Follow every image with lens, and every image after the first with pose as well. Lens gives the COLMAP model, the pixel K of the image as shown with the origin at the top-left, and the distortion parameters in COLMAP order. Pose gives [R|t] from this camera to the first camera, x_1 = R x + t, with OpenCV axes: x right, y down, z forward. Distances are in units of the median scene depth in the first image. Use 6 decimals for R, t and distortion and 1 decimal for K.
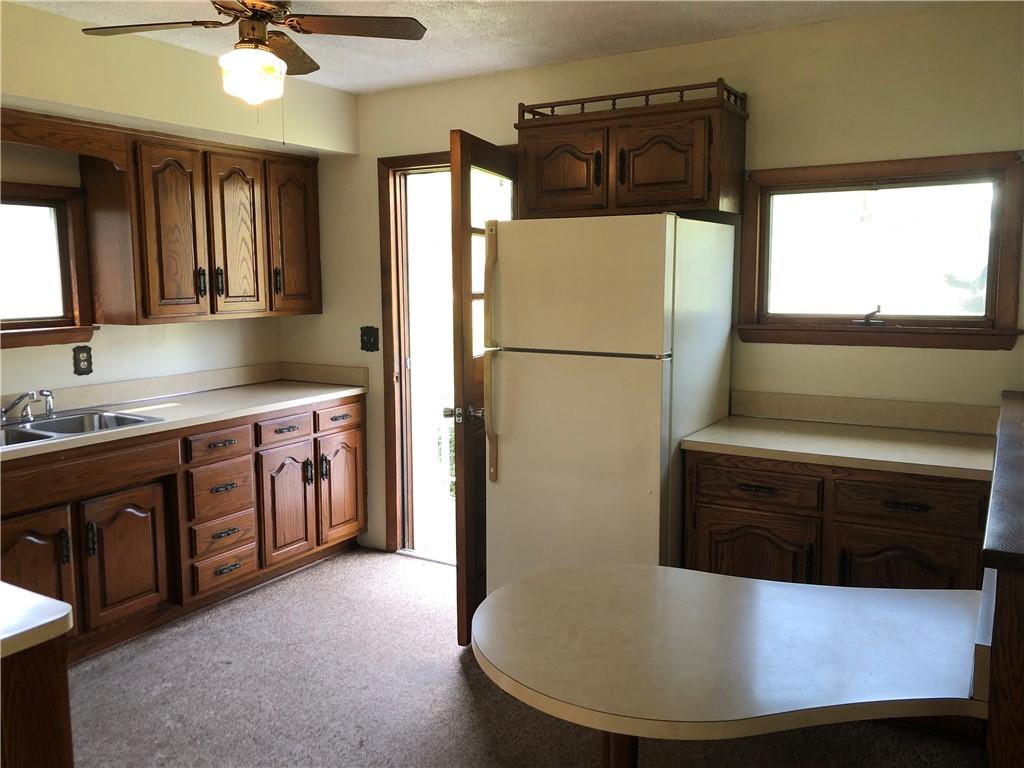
lens RADIAL K [[828.9, 0, 511.8], [0, 828.9, 385.3], [0, 0, 1]] dist [0.042223, -0.050554]
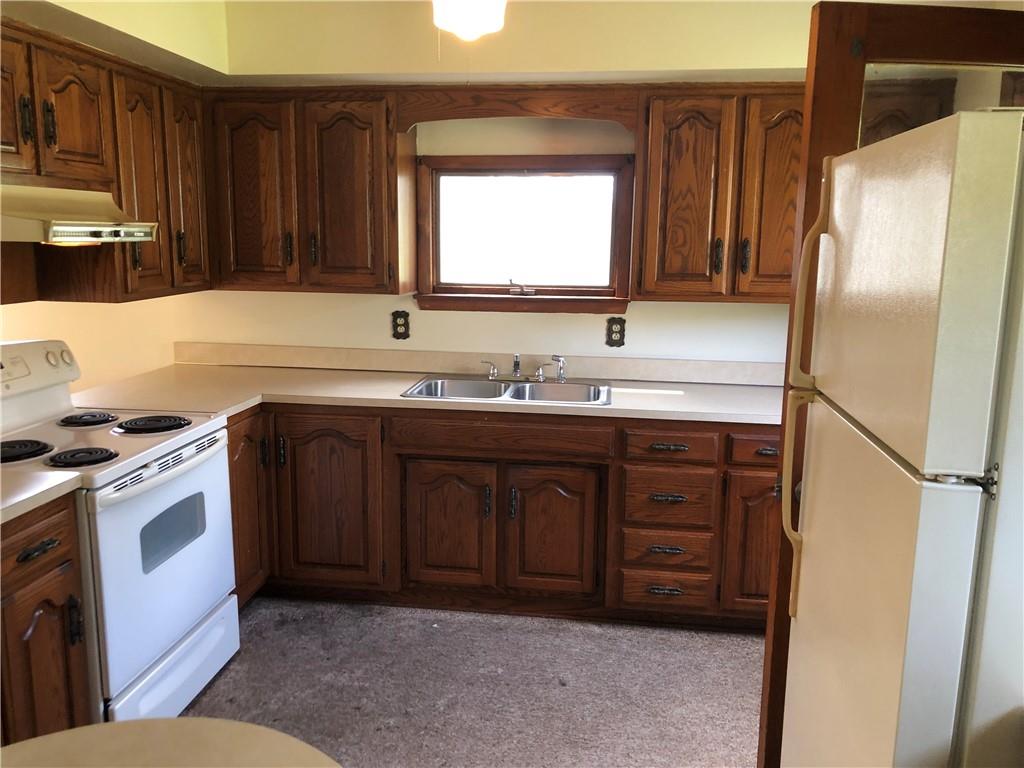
lens RADIAL K [[828.9, 0, 488.9], [0, 828.9, 385.5], [0, 0, 1]] dist [0.042223, -0.050554]
pose [[0.388227, 0.171859, -0.905397, 0.389503], [-0.138217, 0.982203, 0.127172, -0.084899], [0.911140, 0.075770, 0.405072, 0.554677]]
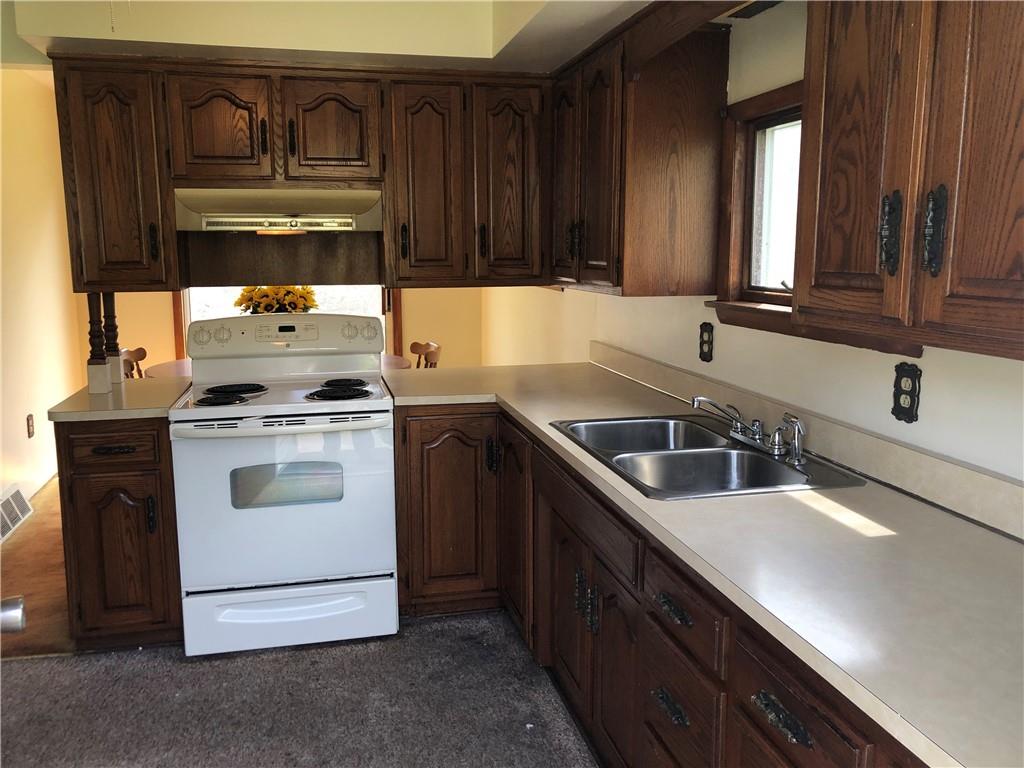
lens RADIAL K [[828.9, 0, 489.2], [0, 828.9, 375.6], [0, 0, 1]] dist [0.042223, -0.050554]
pose [[-0.715779, 0.112330, -0.689233, 0.008869], [-0.091190, 0.963492, 0.251730, -0.168347], [0.692347, 0.243034, -0.679404, 1.376164]]
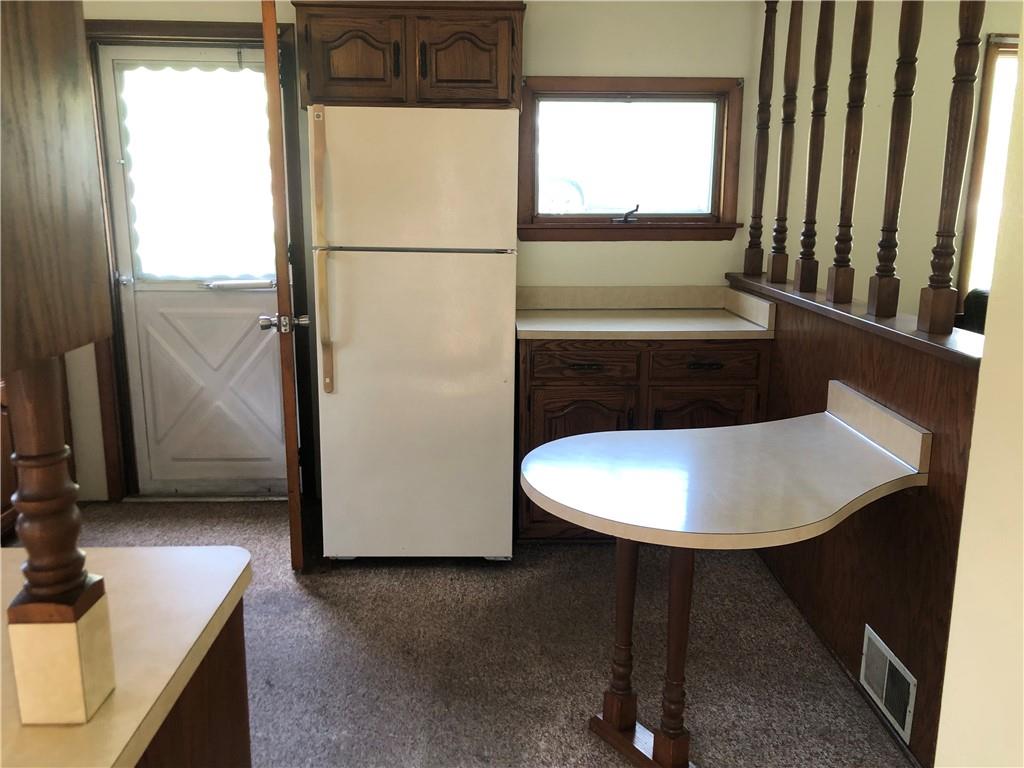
lens RADIAL K [[828.9, 0, 520.1], [0, 828.9, 385.8], [0, 0, 1]] dist [0.042223, -0.050554]
pose [[0.838386, -0.111438, 0.533563, -0.342027], [0.057559, 0.991505, 0.116640, 0.010803], [-0.542029, -0.067078, 0.837678, 0.087409]]
